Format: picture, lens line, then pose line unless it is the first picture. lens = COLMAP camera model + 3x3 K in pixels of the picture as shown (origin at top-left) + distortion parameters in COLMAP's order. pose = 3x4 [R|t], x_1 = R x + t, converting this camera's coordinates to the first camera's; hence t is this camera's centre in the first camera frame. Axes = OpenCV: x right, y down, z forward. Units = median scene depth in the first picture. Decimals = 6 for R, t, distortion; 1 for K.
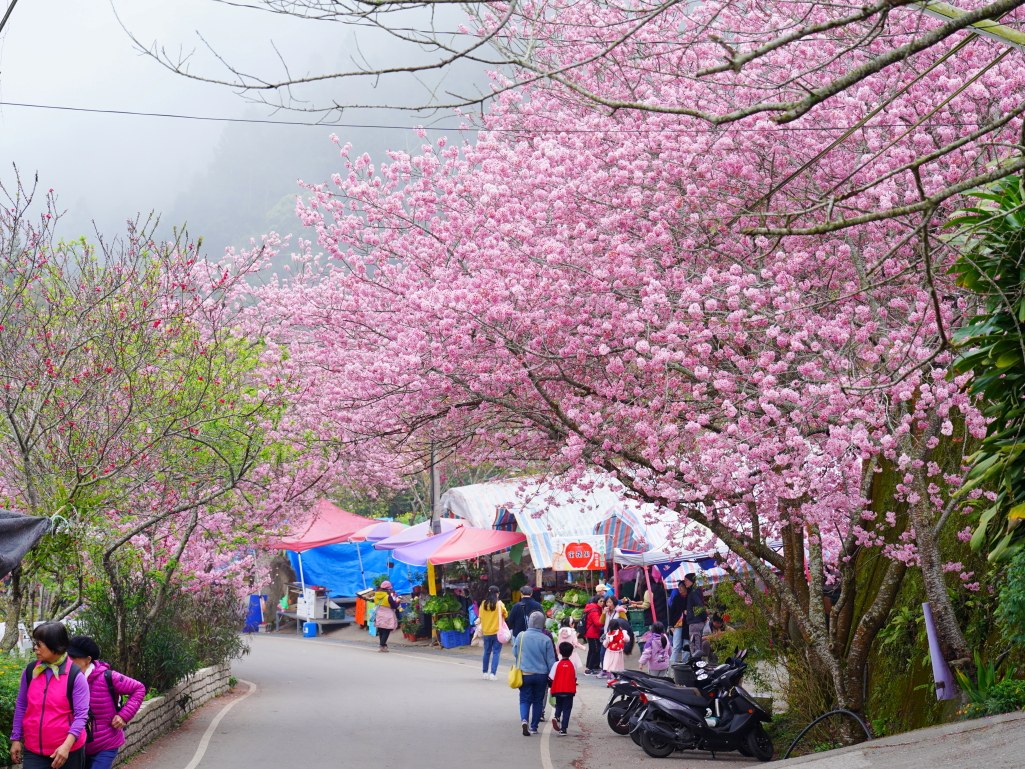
lens RADIAL K [[2063.9, 0, 512.4], [0, 2063.9, 384.1], [0, 0, 1]] dist [0.047941, 0.000000]
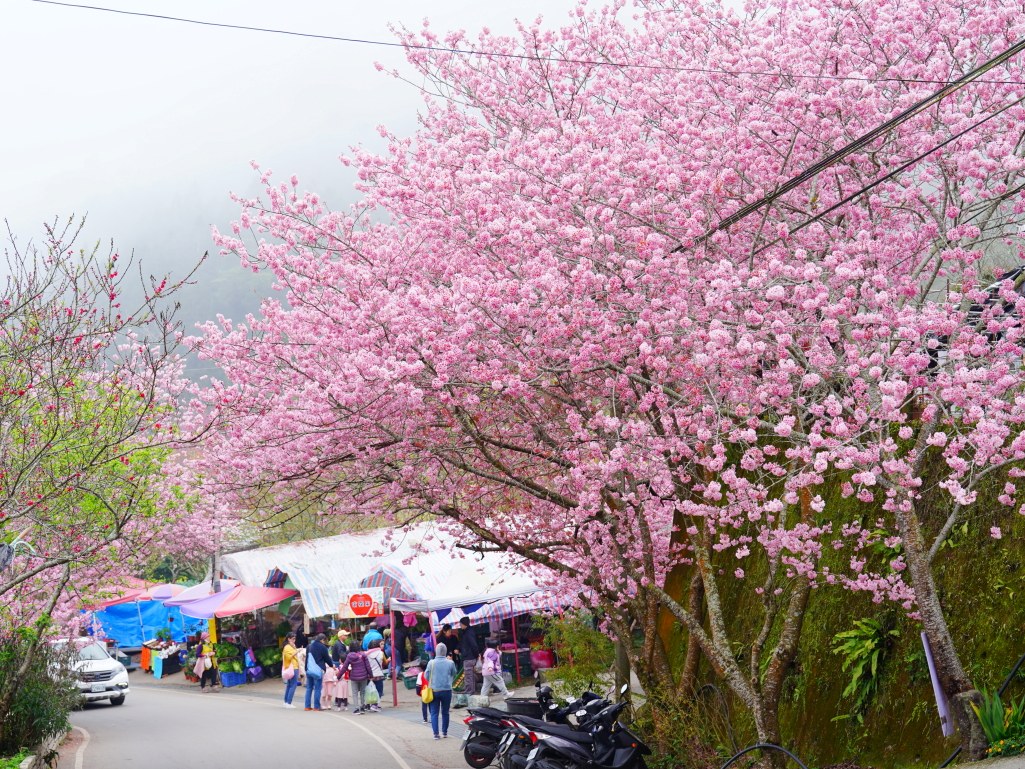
lens RADIAL K [[1496.2, 0, 512.5], [0, 1496.2, 385.2], [0, 0, 1]] dist [0.005731, 0.000000]
pose [[0.982024, -0.000438, 0.188754, -0.046217], [0.012618, 0.997913, -0.063333, 0.013463], [-0.188333, 0.064576, 0.979980, 0.142595]]
